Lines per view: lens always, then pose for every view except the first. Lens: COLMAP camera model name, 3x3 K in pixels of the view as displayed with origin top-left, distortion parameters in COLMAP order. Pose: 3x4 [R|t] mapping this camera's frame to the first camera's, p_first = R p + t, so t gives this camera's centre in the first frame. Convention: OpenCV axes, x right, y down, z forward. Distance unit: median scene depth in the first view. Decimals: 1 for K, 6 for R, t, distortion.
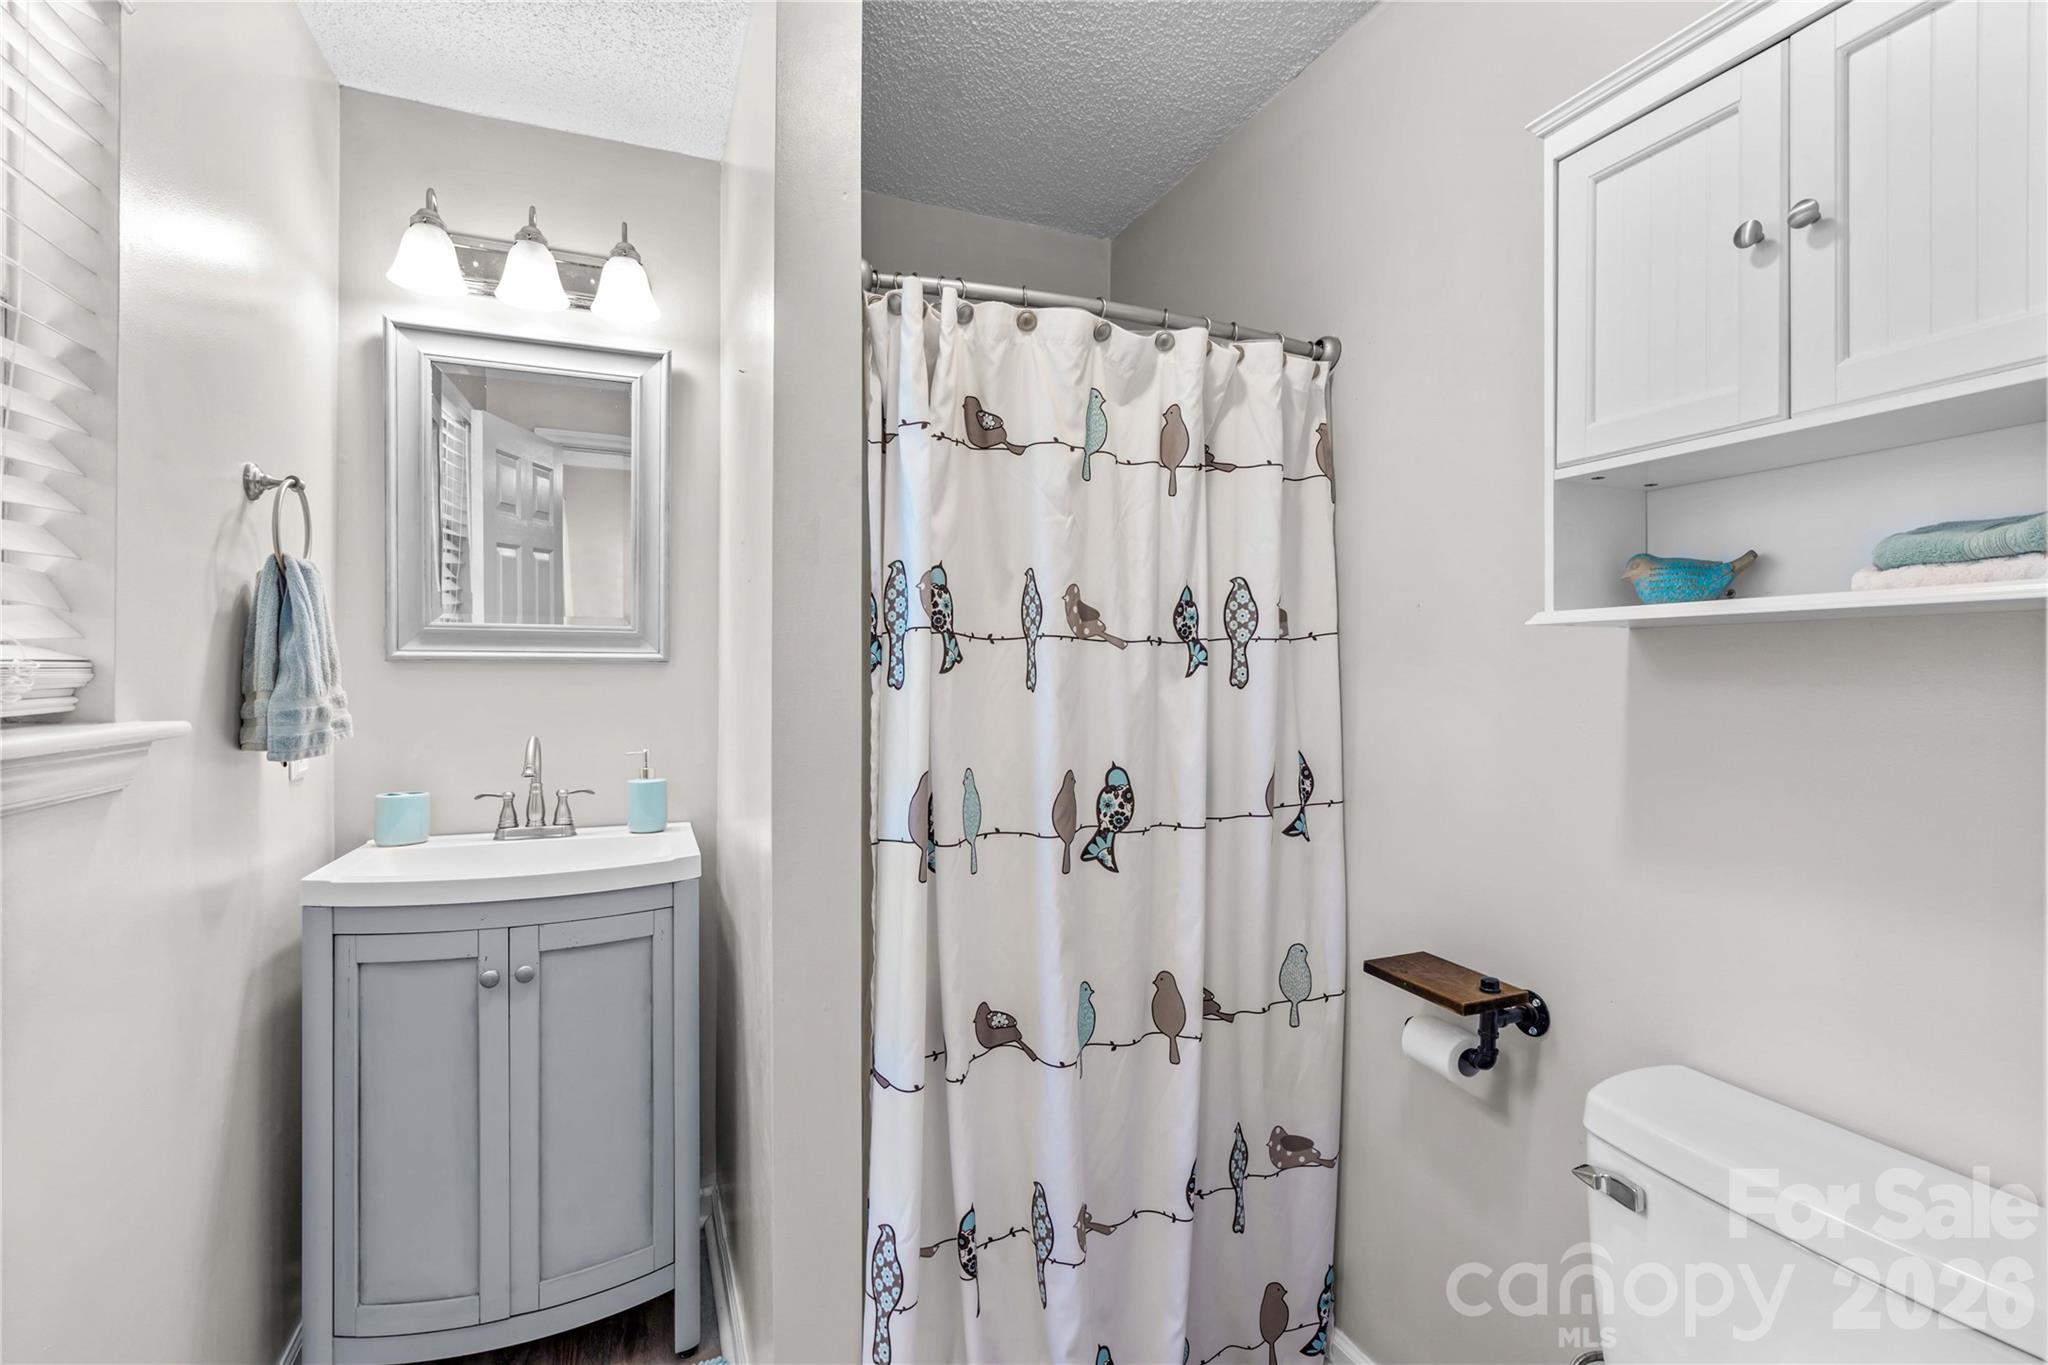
lens RADIAL K [[940.7, 0, 1024.0], [0, 940.7, 682.5], [0, 0, 1]] dist [-0.001620, 0.000134]
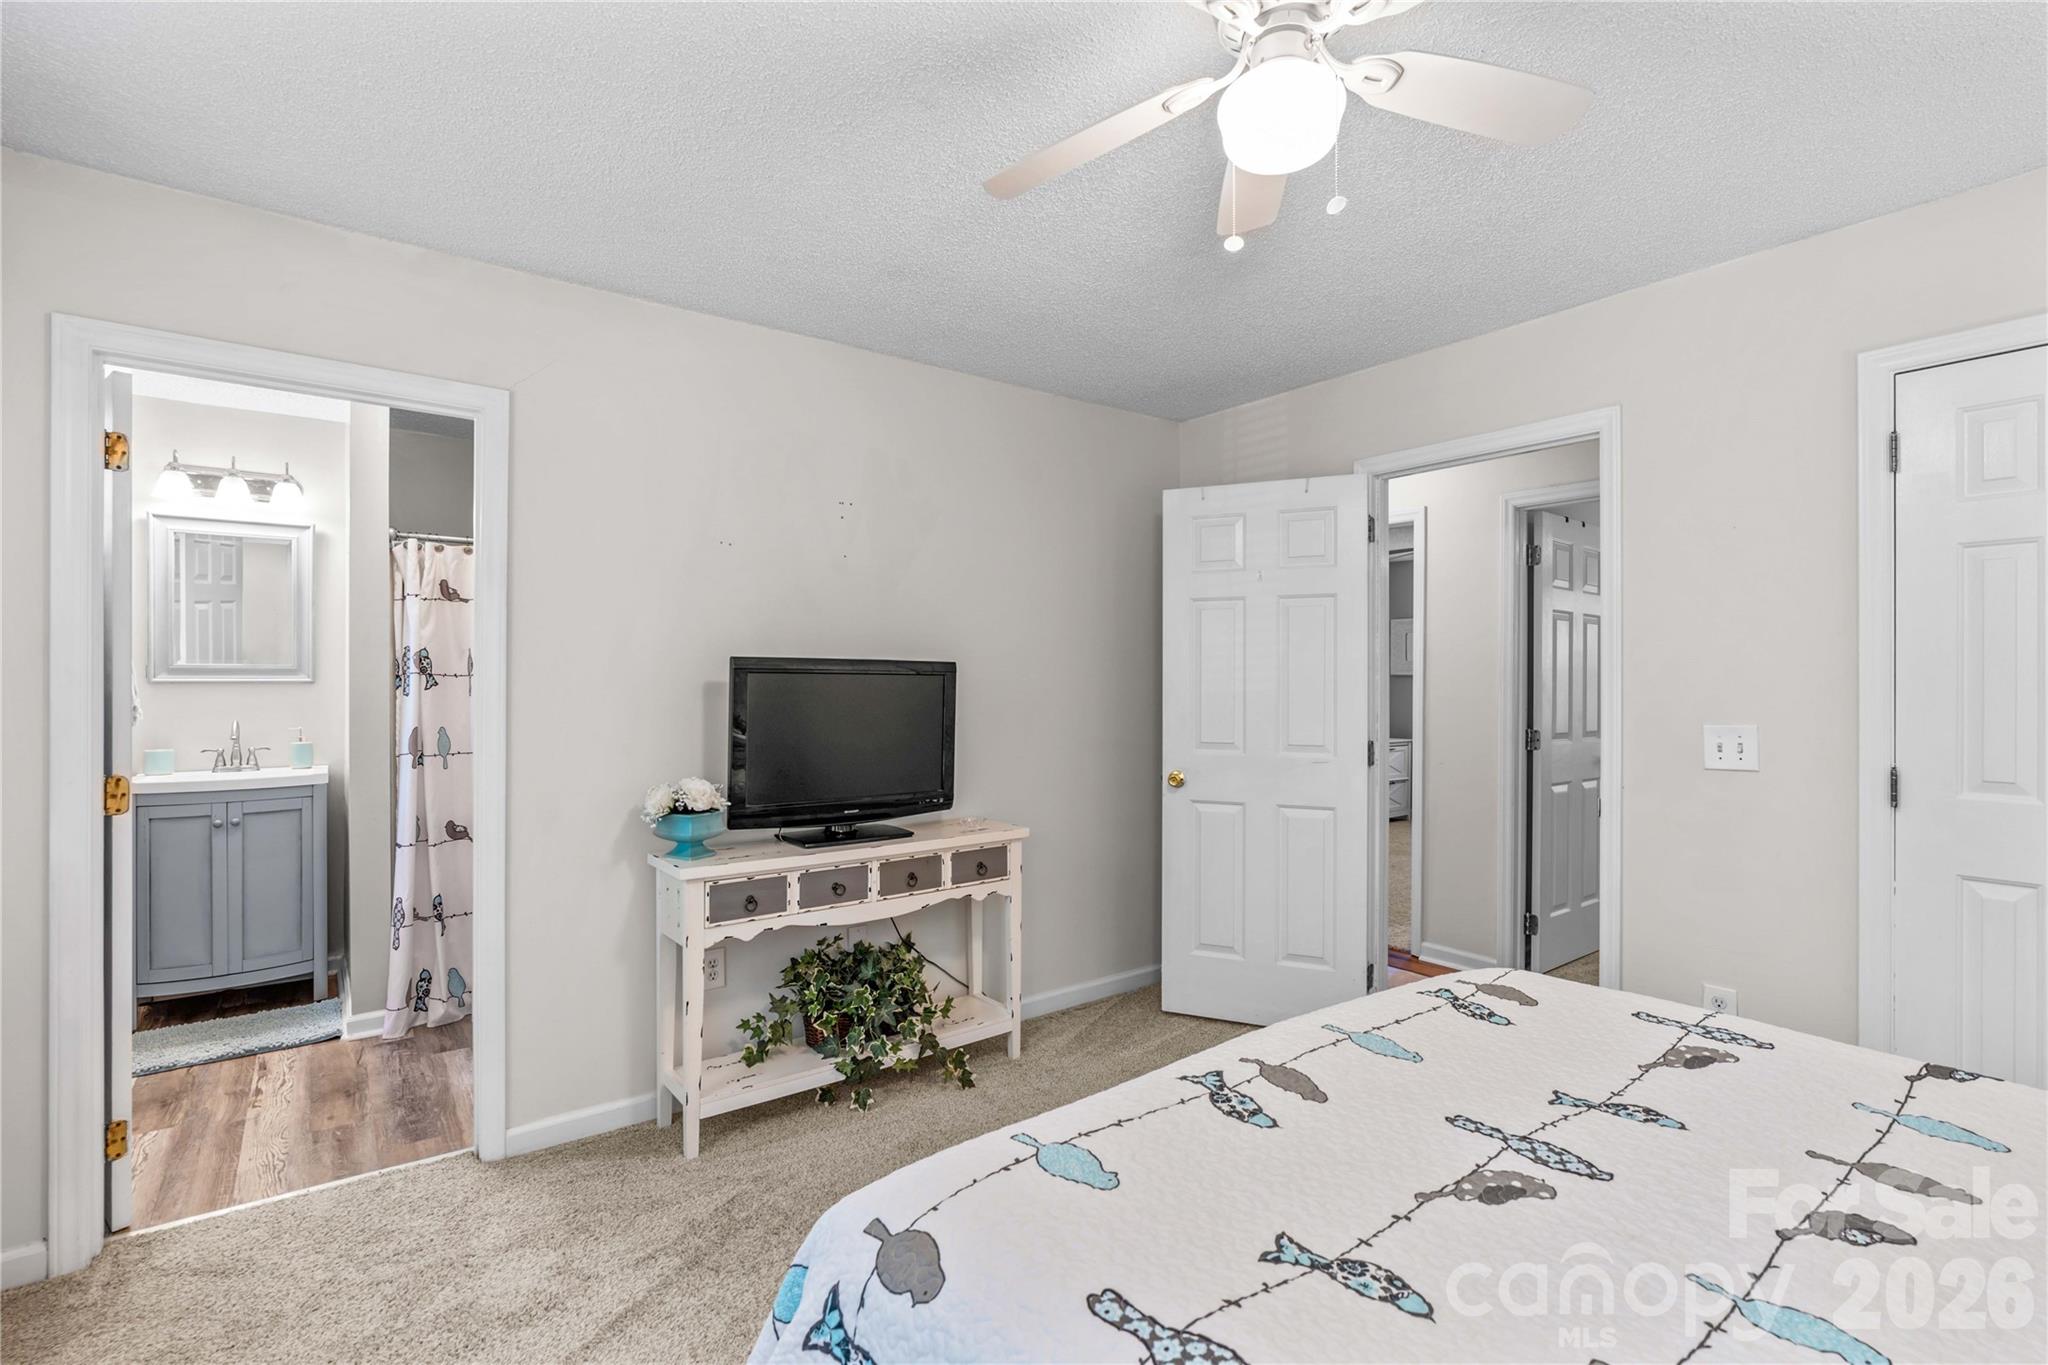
lens RADIAL K [[940.7, 0, 1024.0], [0, 940.7, 682.5], [0, 0, 1]] dist [-0.001620, 0.000134]
pose [[0.969445, -0.004465, 0.245267, 0.841588], [0.004974, 0.999987, -0.001459, -0.017645], [-0.245257, 0.002634, 0.969454, -1.845323]]
